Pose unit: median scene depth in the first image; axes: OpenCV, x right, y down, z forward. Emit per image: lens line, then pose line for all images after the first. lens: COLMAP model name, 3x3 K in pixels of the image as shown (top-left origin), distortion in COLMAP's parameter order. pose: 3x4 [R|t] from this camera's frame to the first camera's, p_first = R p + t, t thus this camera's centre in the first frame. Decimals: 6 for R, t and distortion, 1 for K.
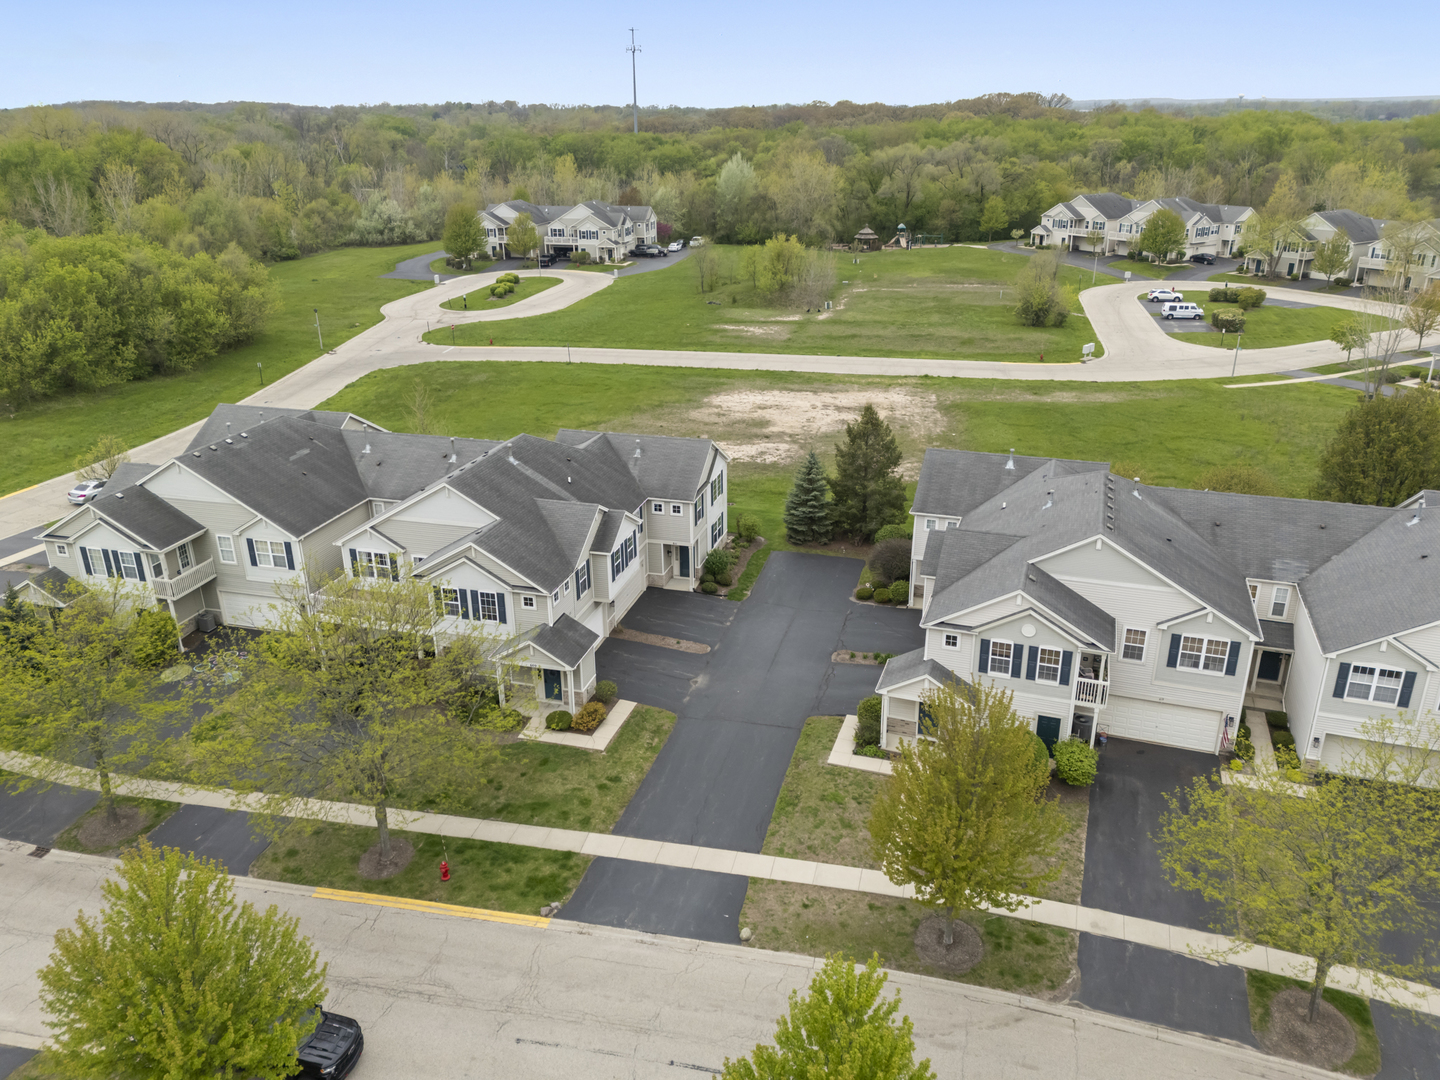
lens RADIAL K [[1048.9, 0, 720.0], [0, 1048.9, 540.0], [0, 0, 1]] dist [0.041947, 0.001179]
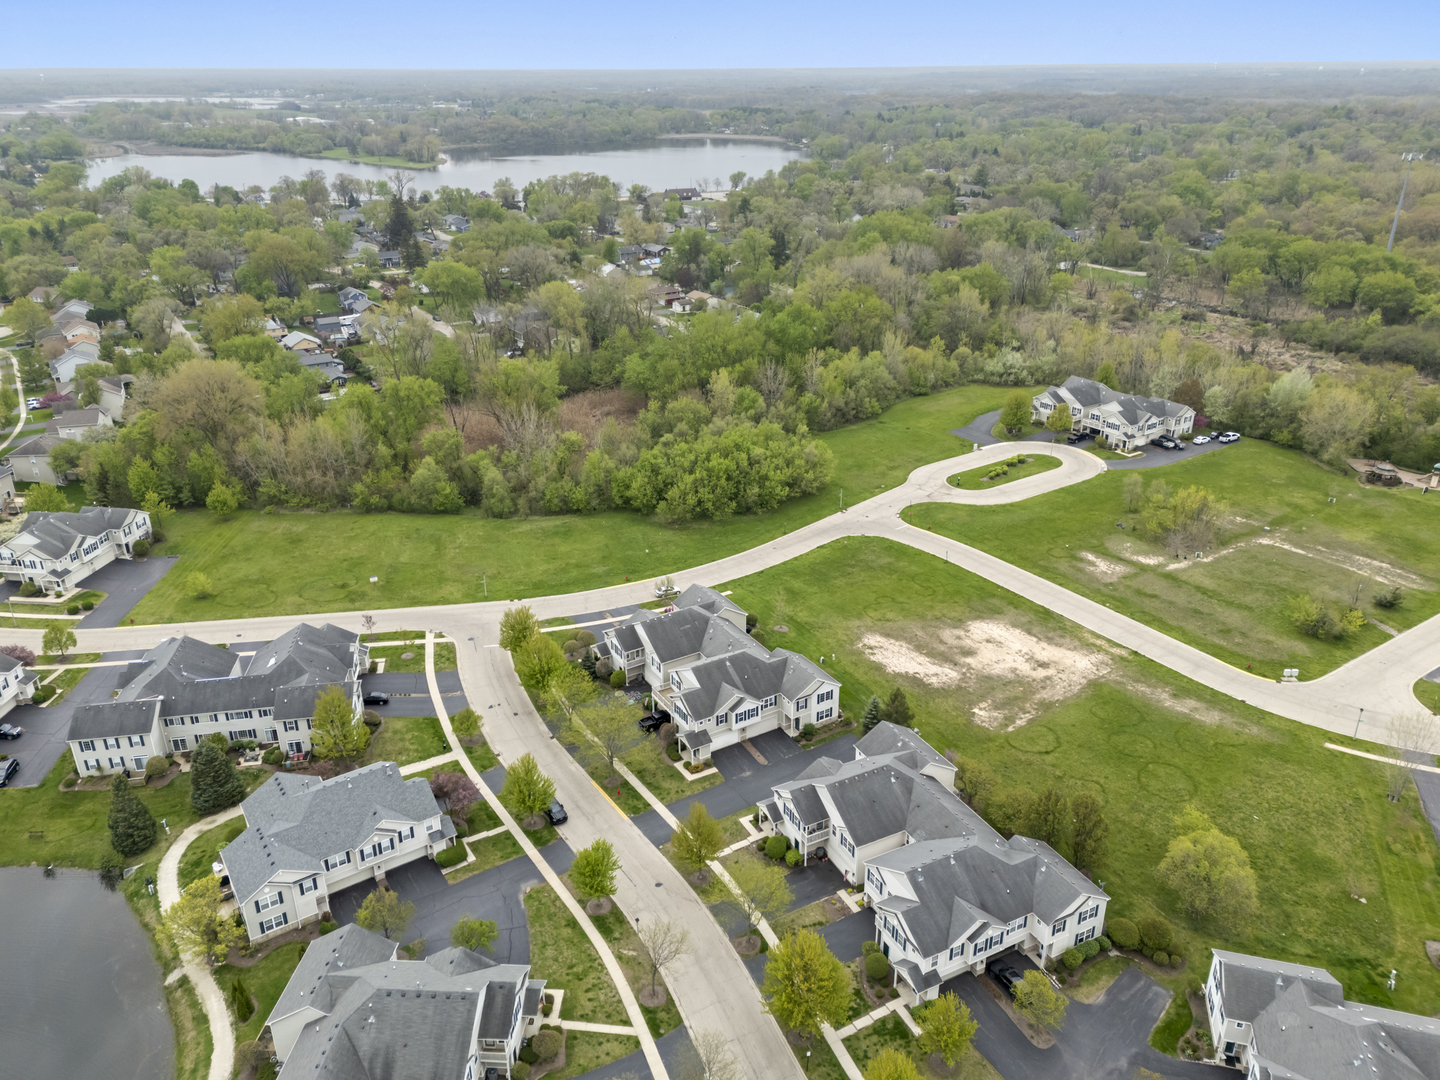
lens RADIAL K [[1048.9, 0, 720.0], [0, 1048.9, 540.0], [0, 0, 1]] dist [0.041947, 0.001179]
pose [[0.721809, 0.282585, -0.631774, 0.528008], [-0.258164, 0.956895, 0.133053, -0.278982], [0.642140, 0.067062, 0.763649, -0.397535]]
